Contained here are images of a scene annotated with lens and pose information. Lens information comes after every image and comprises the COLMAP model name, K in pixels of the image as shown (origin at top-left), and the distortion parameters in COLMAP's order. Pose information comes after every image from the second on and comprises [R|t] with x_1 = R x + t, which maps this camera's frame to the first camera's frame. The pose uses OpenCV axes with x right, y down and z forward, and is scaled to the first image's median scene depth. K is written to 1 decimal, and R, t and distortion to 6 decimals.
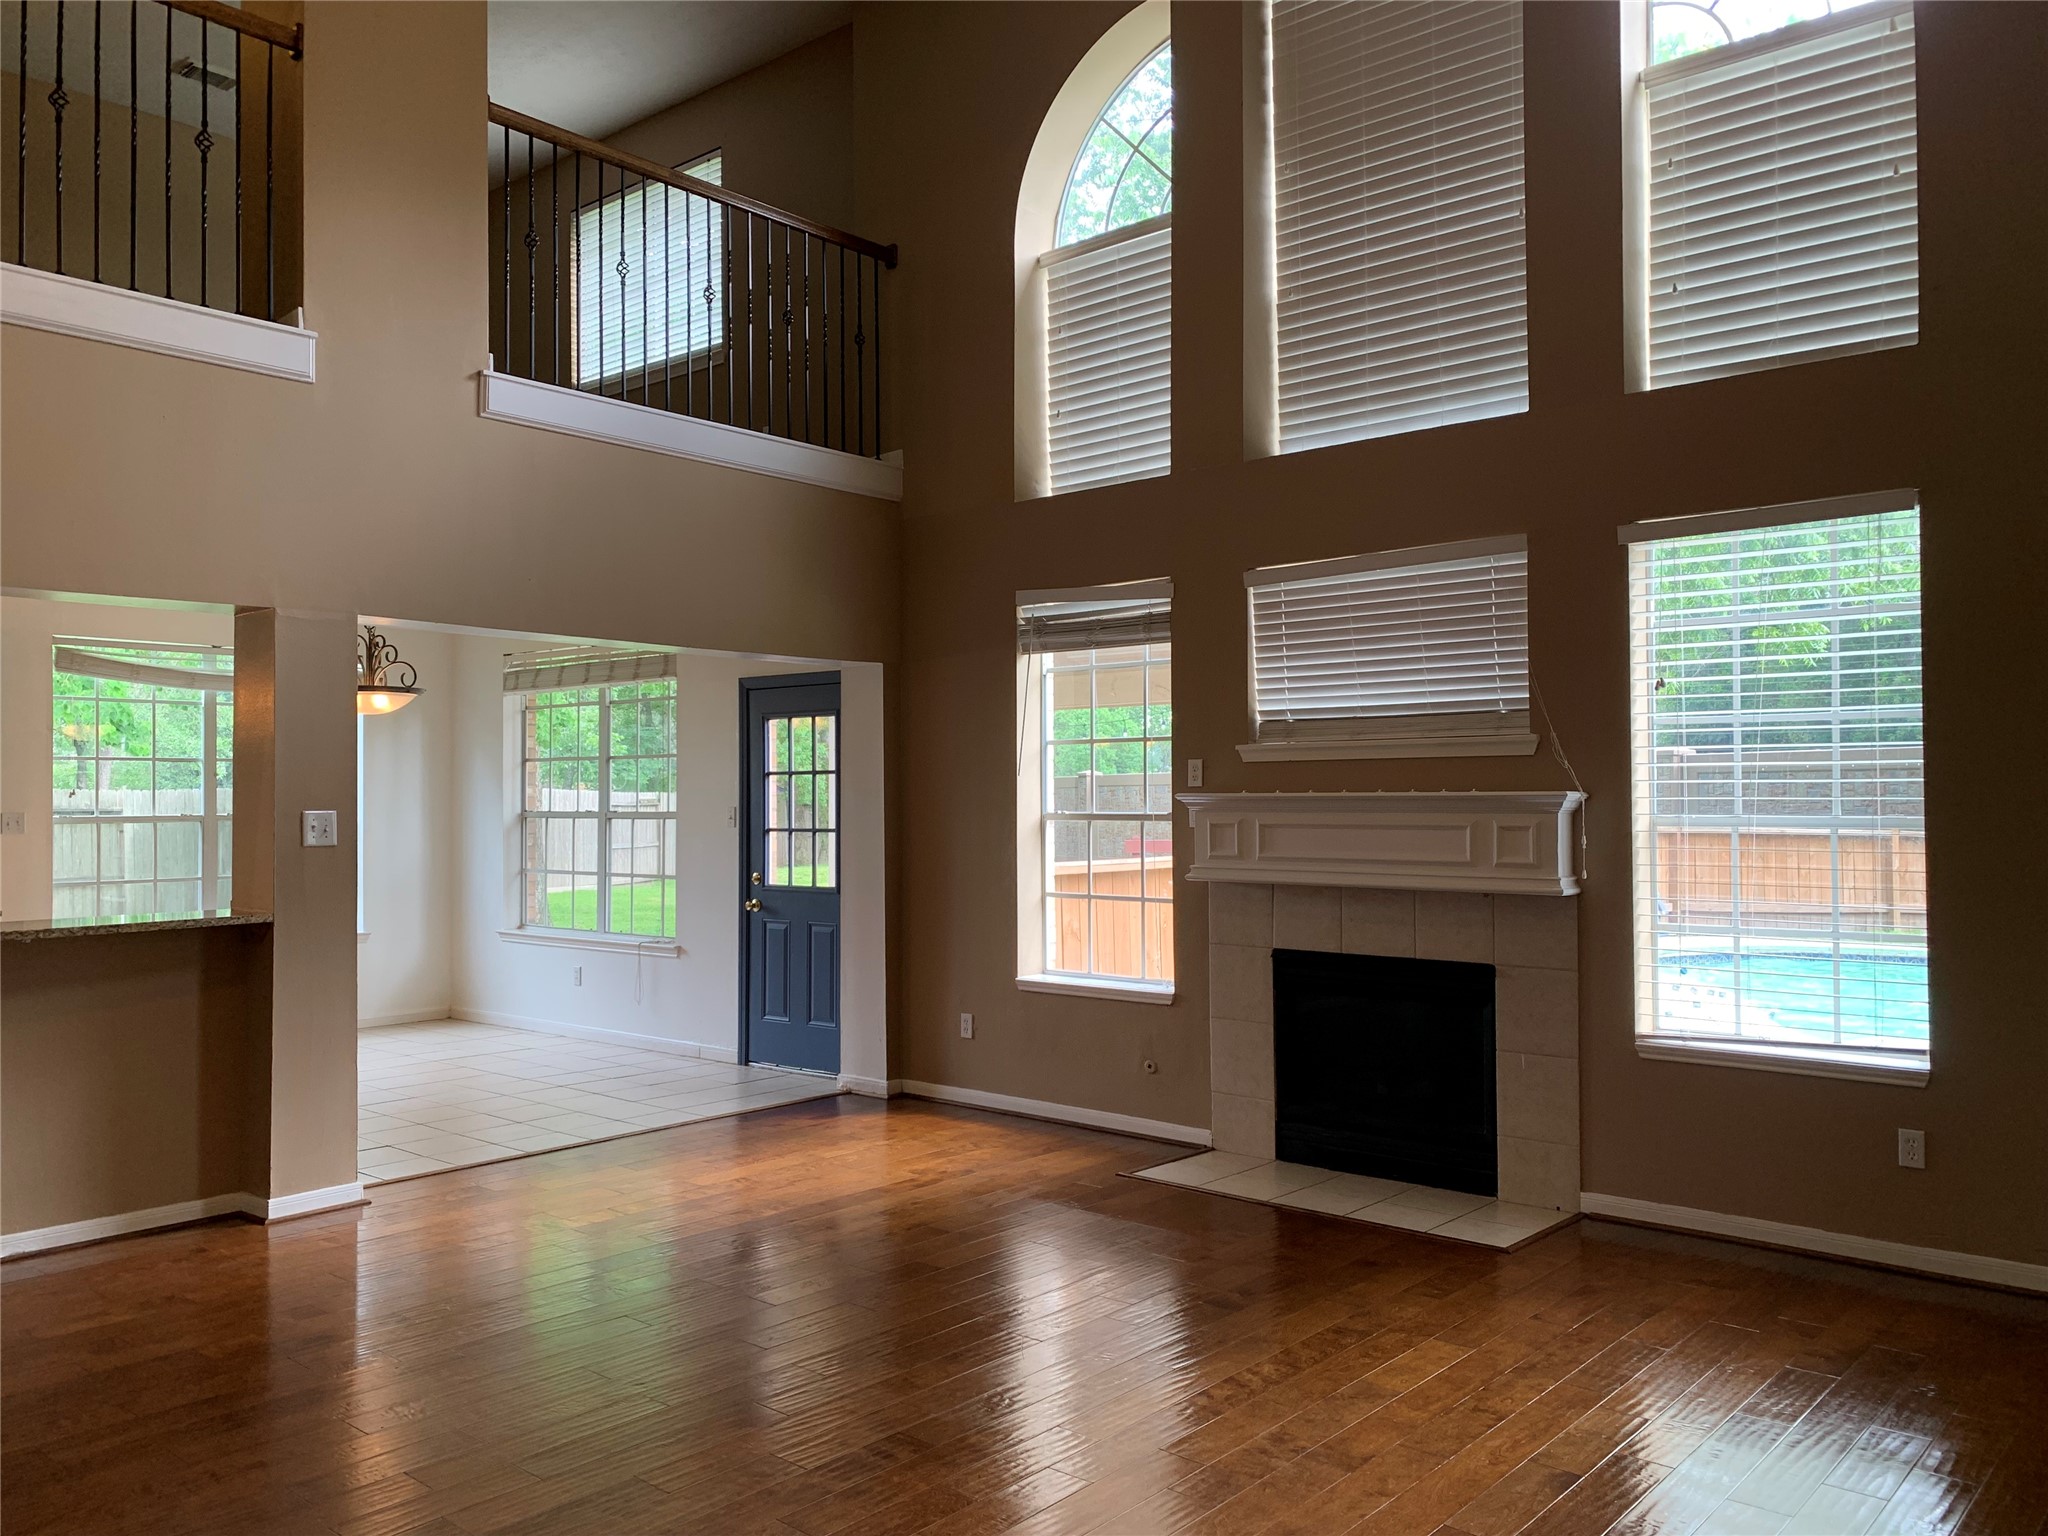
lens RADIAL K [[1574.7, 0, 1014.2], [0, 1574.7, 769.5], [0, 0, 1]] dist [0.053521, -0.080429]
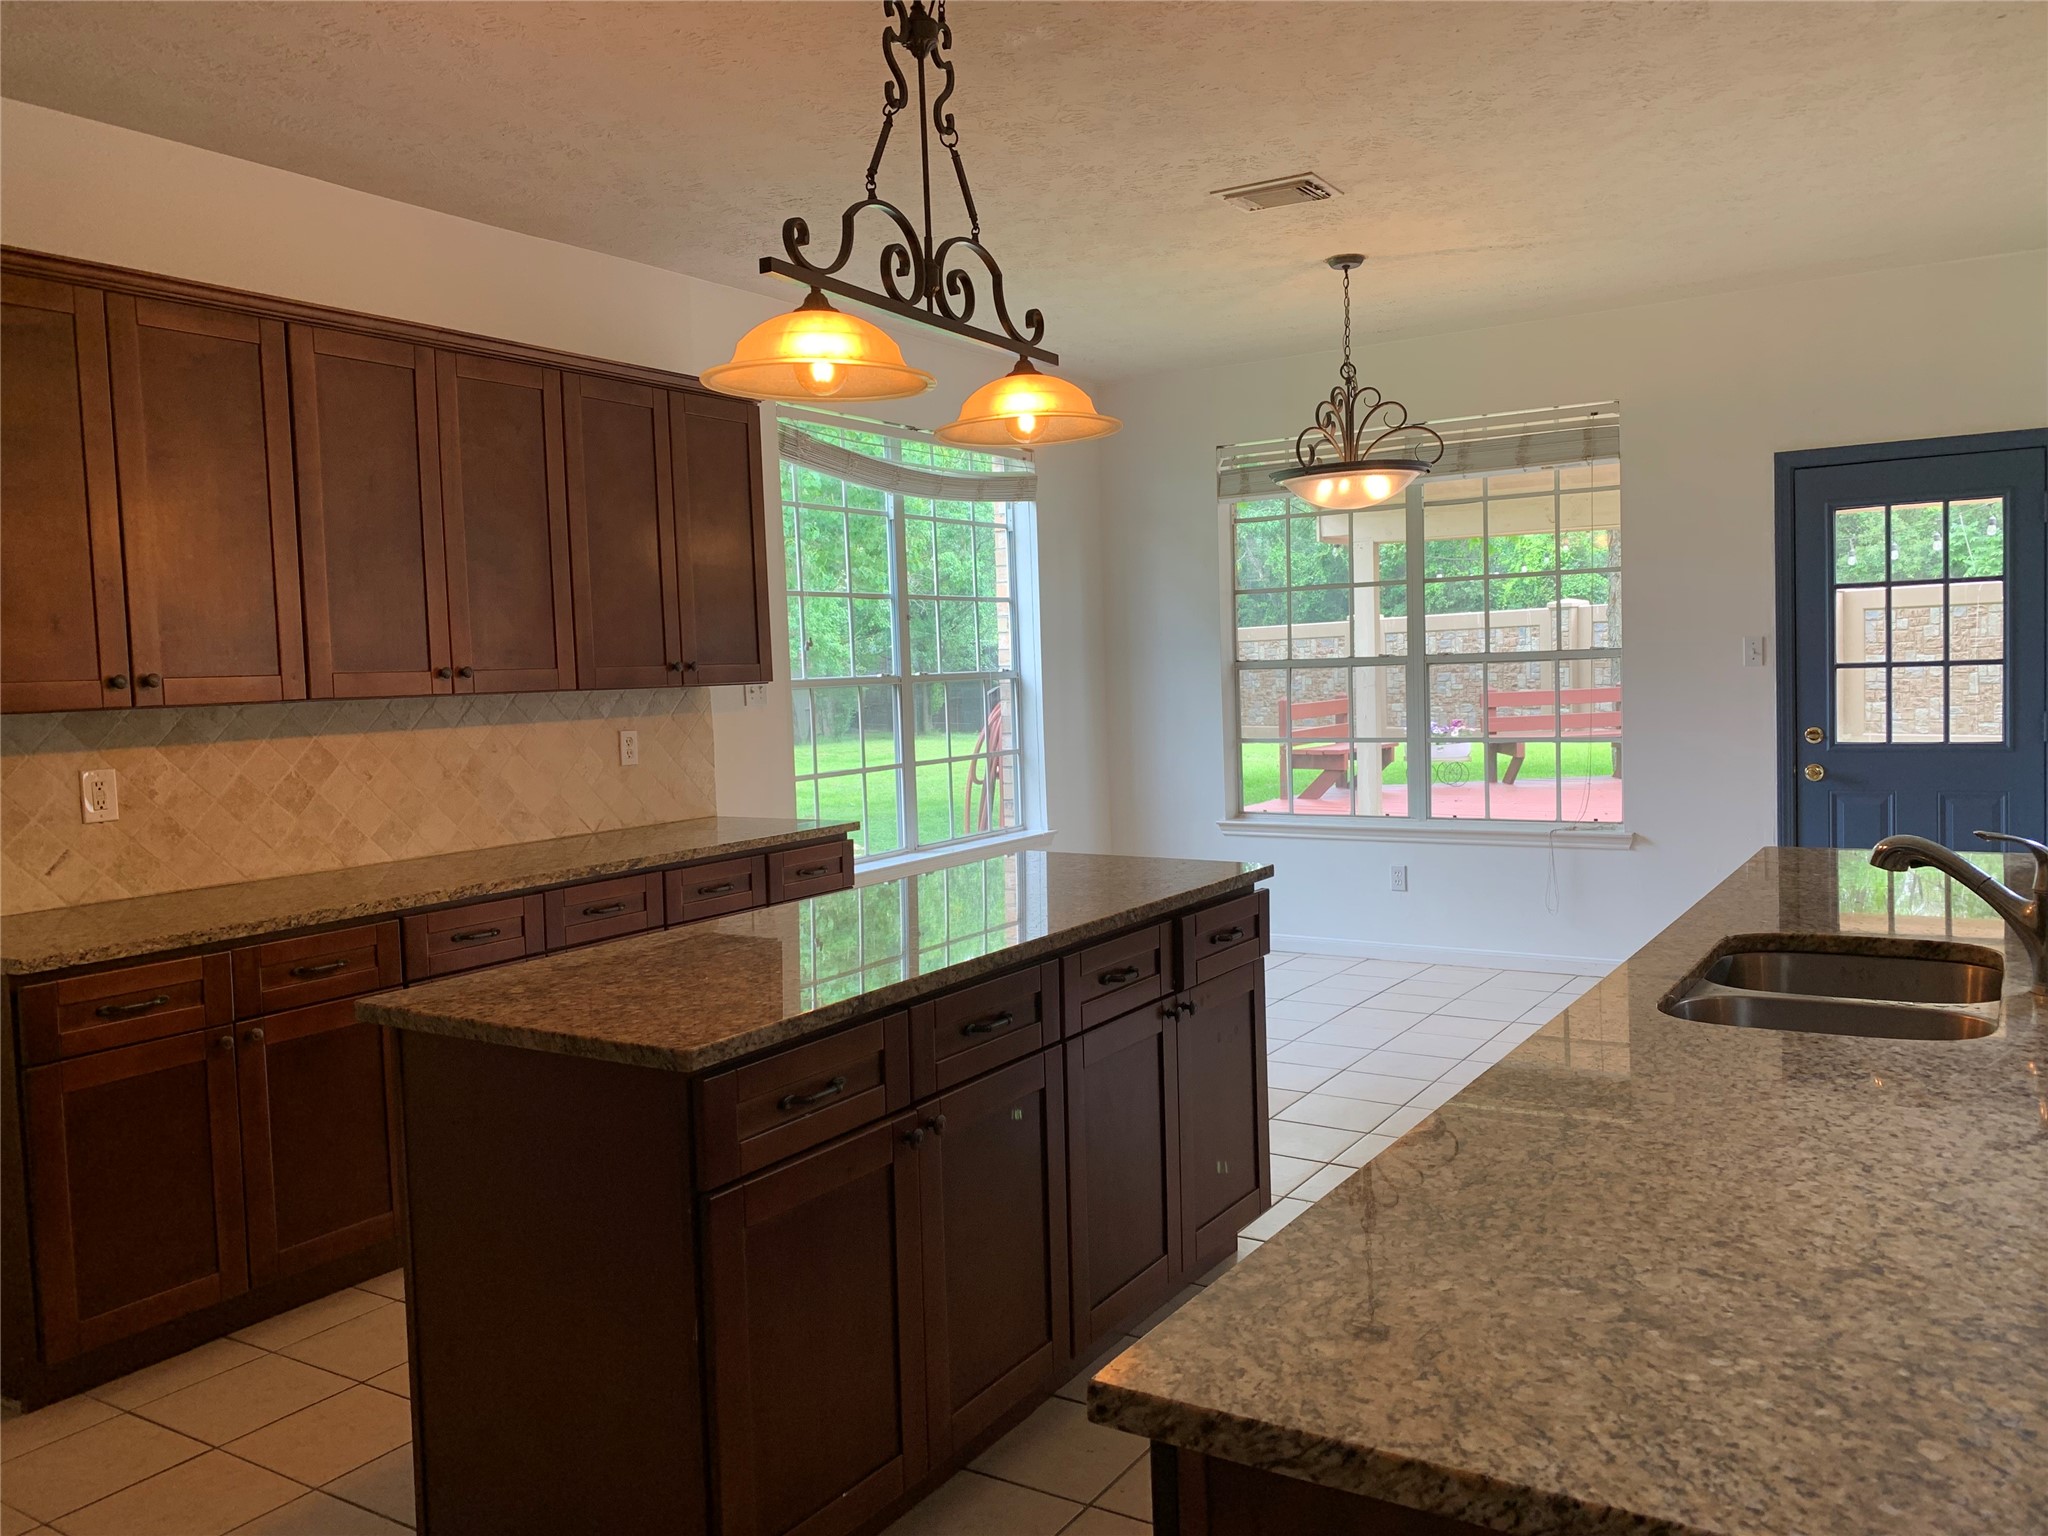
lens RADIAL K [[1560.4, 0, 1022.4], [0, 1560.4, 750.0], [0, 0, 1]] dist [0.085841, -0.147227]
pose [[0.987940, -0.036324, 0.150517, -0.674373], [0.026036, 0.997224, 0.069765, 0.018182], [-0.152633, -0.065005, 0.986143, 0.380330]]
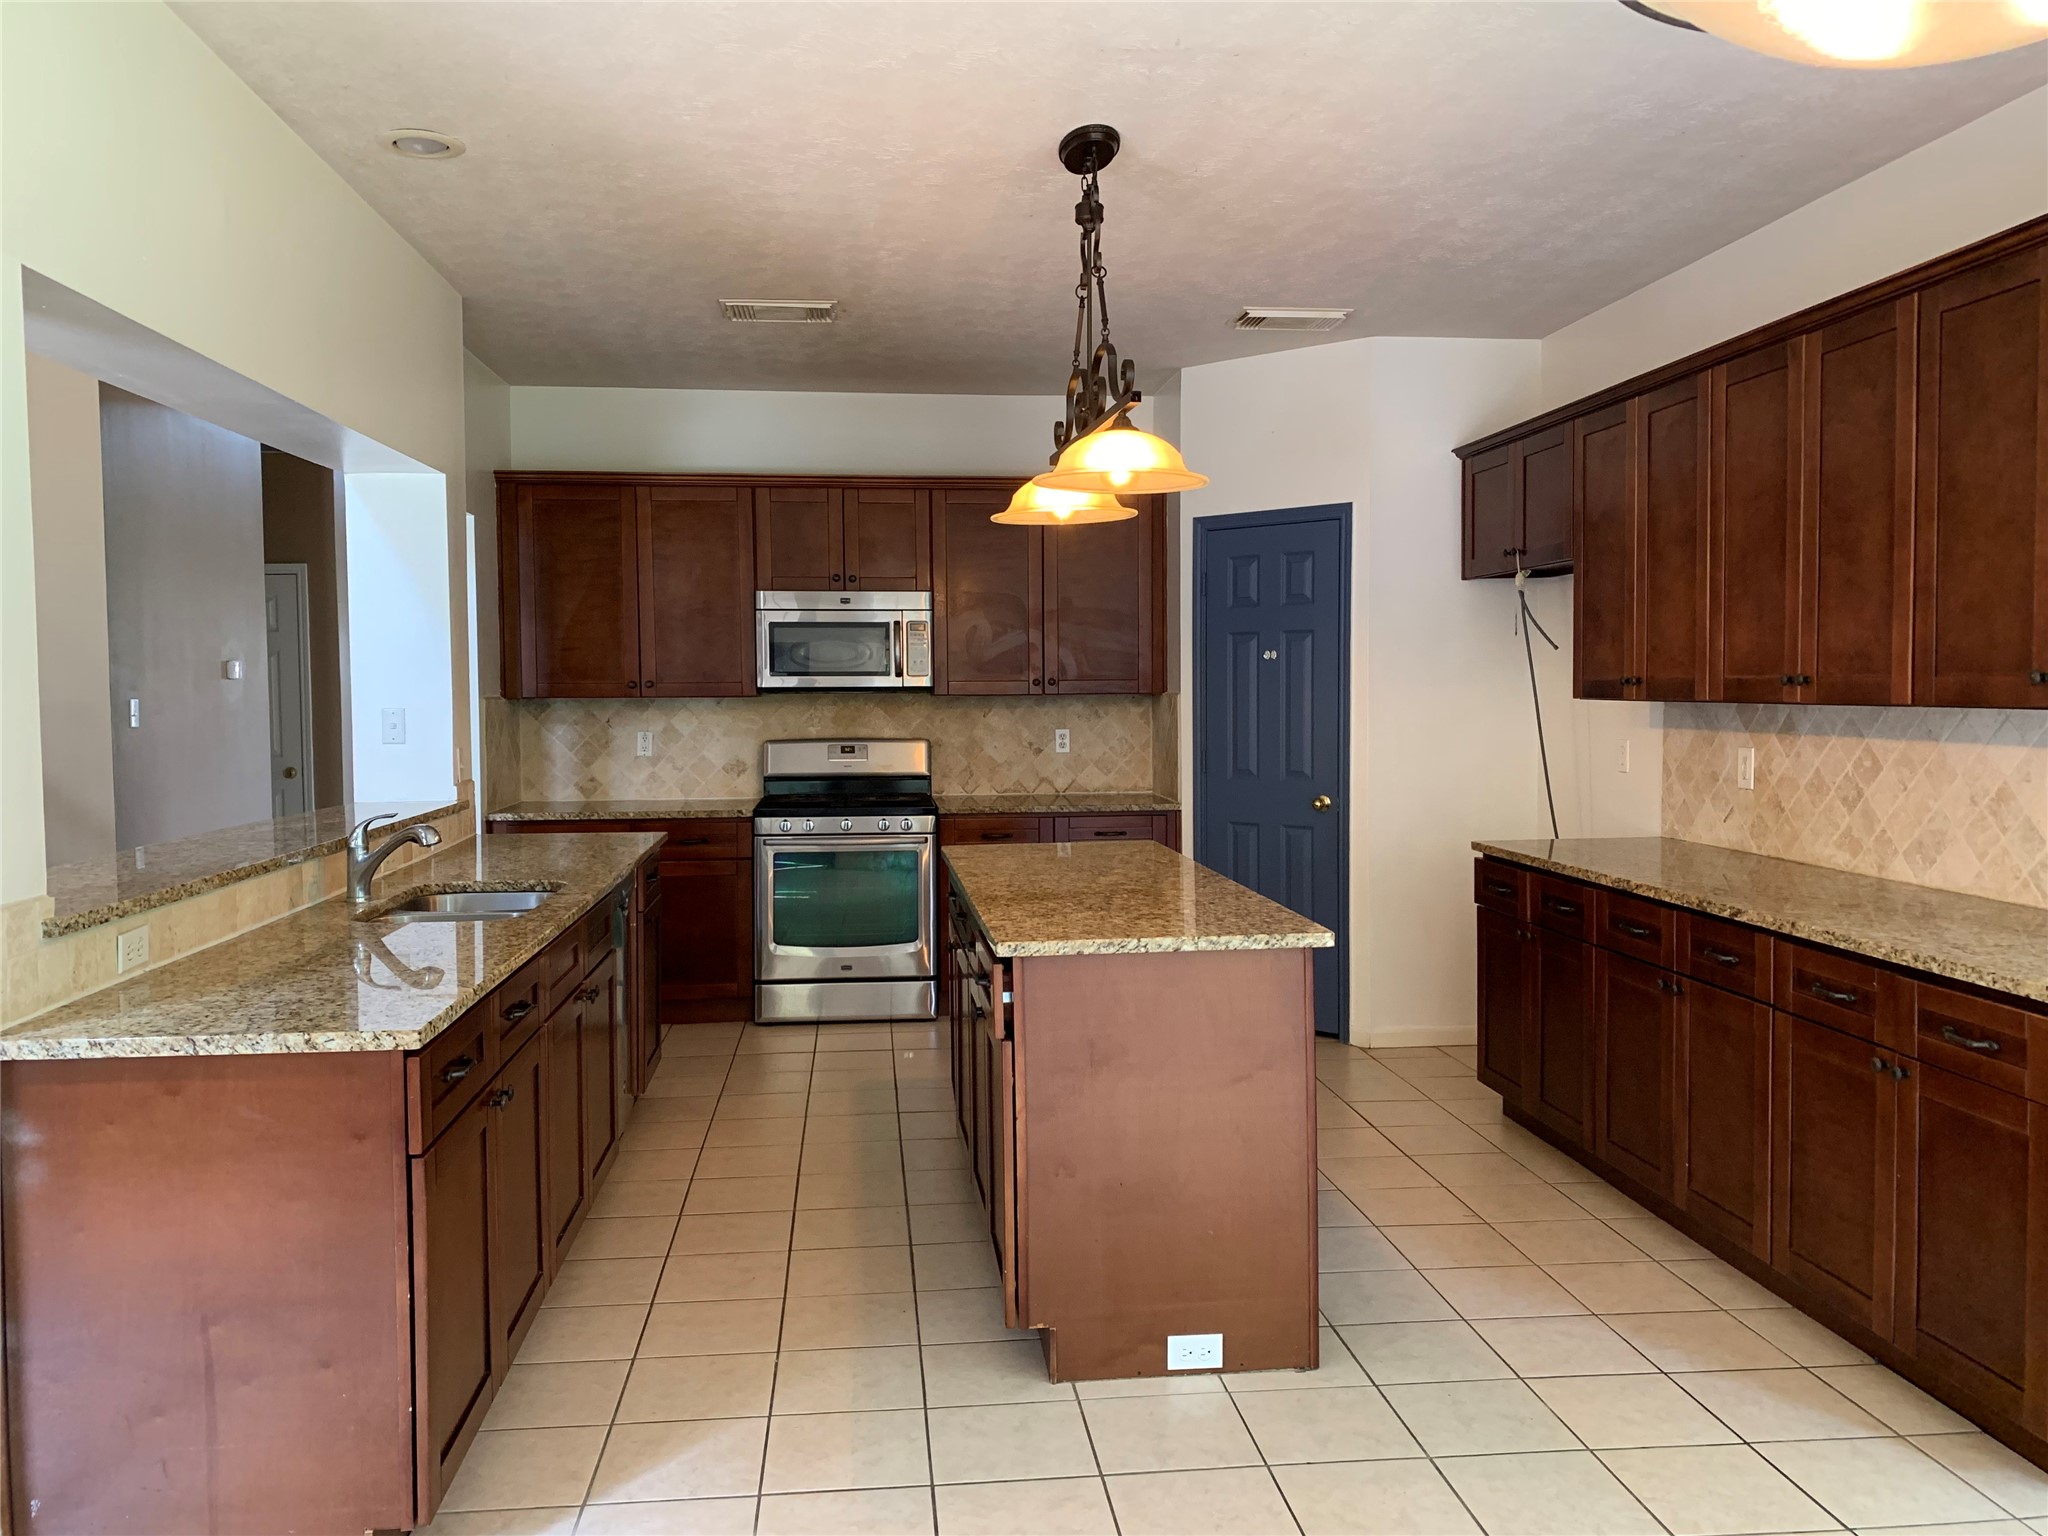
lens RADIAL K [[1557.1, 0, 1013.2], [0, 1557.1, 758.2], [0, 0, 1]] dist [0.161705, -0.387290]
pose [[-0.681380, 0.045467, -0.730516, -0.254193], [0.024667, 0.998928, 0.039164, 0.023350], [0.731514, 0.008666, -0.681771, 1.084026]]
